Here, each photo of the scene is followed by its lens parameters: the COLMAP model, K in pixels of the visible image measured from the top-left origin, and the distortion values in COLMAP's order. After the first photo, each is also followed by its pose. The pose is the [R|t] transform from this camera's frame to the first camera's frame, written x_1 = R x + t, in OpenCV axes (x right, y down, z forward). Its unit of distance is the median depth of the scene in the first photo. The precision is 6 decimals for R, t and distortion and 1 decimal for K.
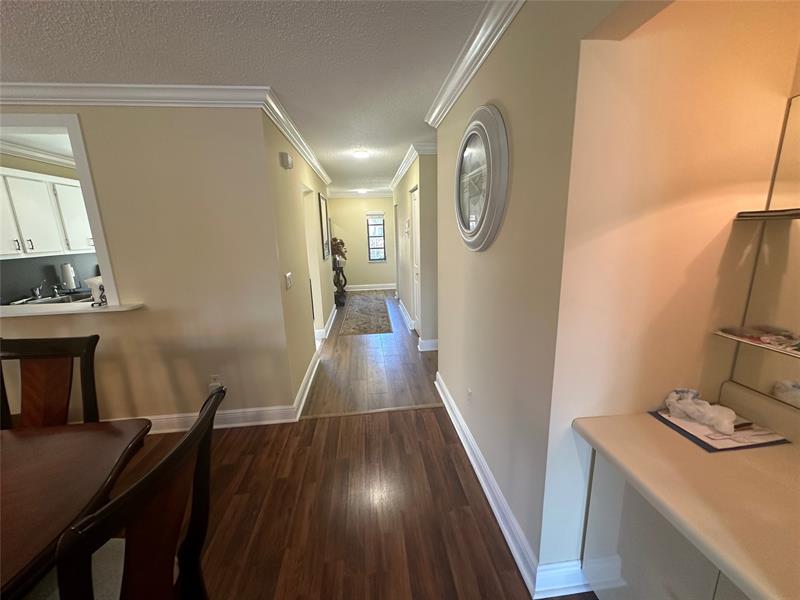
lens RADIAL K [[317.2, 0, 400.0], [0, 317.2, 300.0], [0, 0, 1]] dist [0.002146, 0.000320]
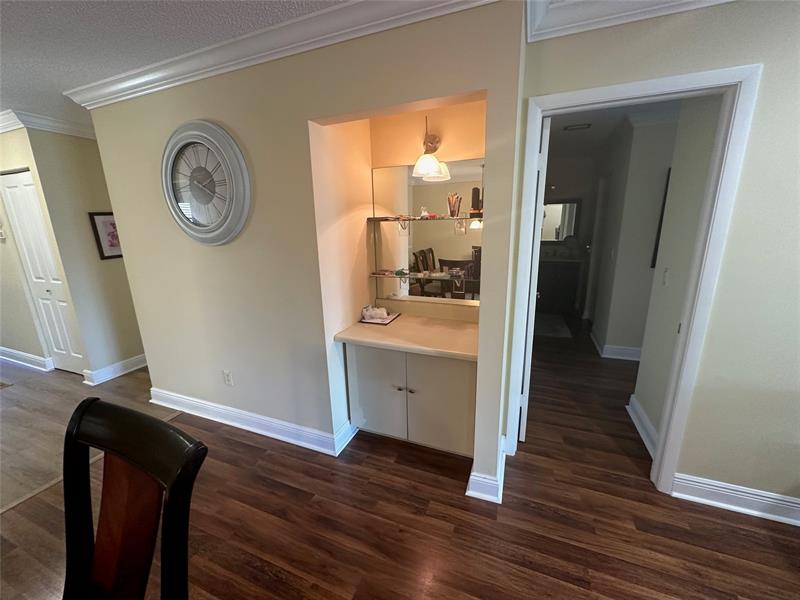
lens RADIAL K [[317.2, 0, 400.0], [0, 317.2, 300.0], [0, 0, 1]] dist [0.002146, 0.000320]
pose [[0.476682, -0.187218, 0.858908, -0.716224], [0.196667, 0.975005, 0.103377, 0.080063], [-0.856794, 0.119641, 0.501587, -0.184291]]
